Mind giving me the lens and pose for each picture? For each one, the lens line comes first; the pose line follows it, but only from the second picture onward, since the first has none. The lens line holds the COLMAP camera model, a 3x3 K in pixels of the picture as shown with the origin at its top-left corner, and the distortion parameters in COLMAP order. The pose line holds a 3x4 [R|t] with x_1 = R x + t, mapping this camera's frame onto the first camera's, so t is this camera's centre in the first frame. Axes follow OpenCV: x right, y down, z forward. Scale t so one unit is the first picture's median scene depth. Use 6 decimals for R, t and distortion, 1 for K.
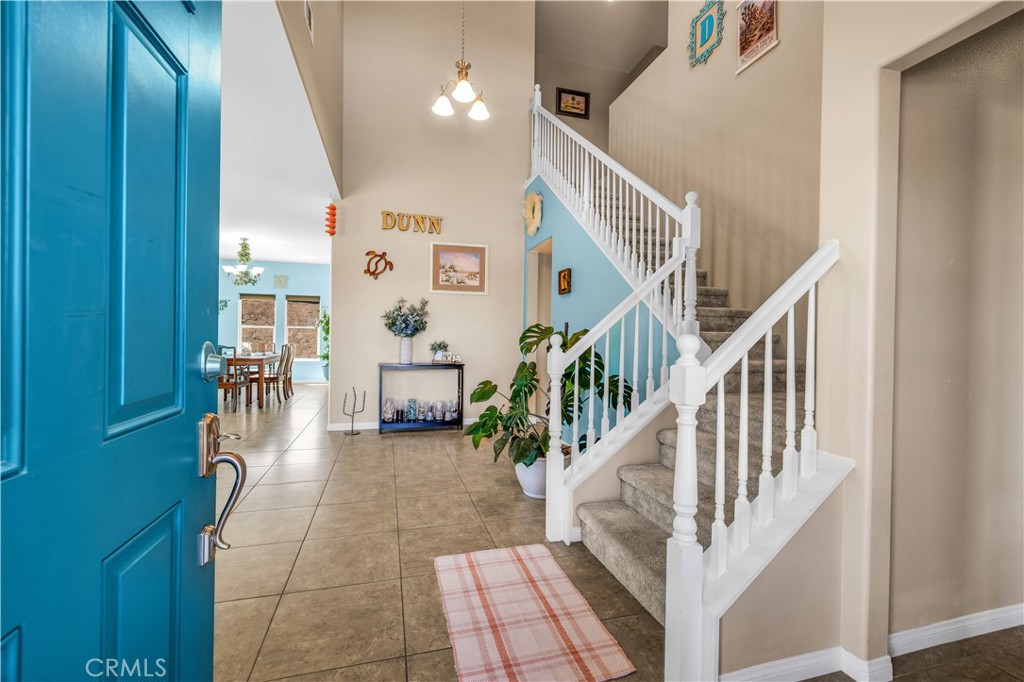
lens RADIAL K [[434.7, 0, 511.0], [0, 434.7, 336.3], [0, 0, 1]] dist [0.001614, 0.000430]
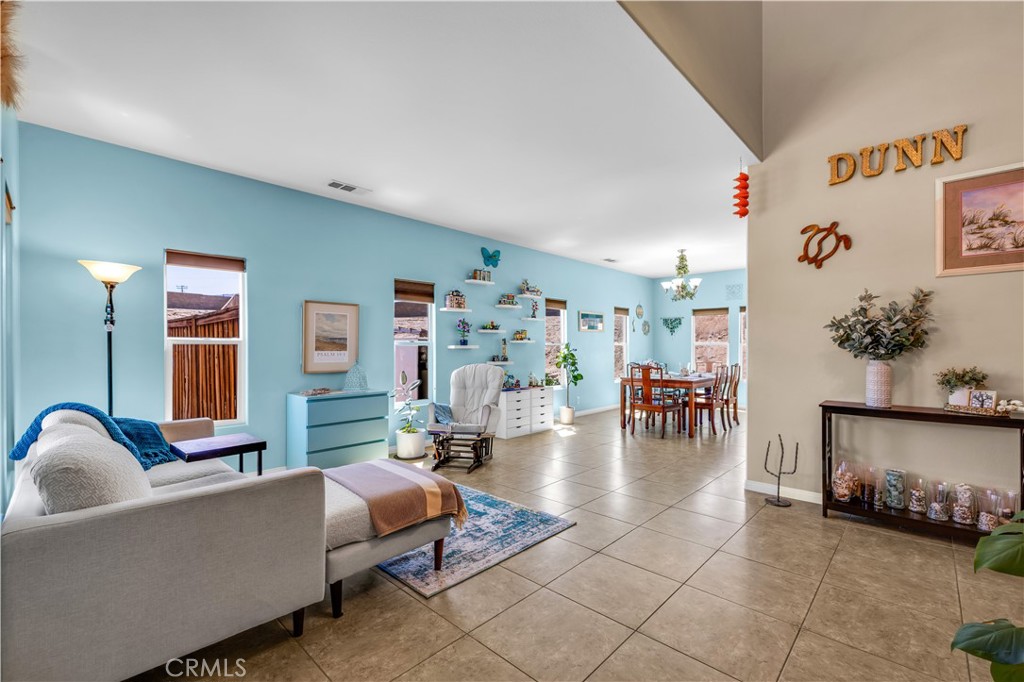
lens RADIAL K [[434.7, 0, 513.6], [0, 434.7, 349.4], [0, 0, 1]] dist [0.001614, 0.000430]
pose [[0.504167, -0.009075, -0.863558, 0.011695], [0.006748, 0.999956, -0.006568, -0.011092], [0.863580, -0.002516, 0.504206, 0.293453]]
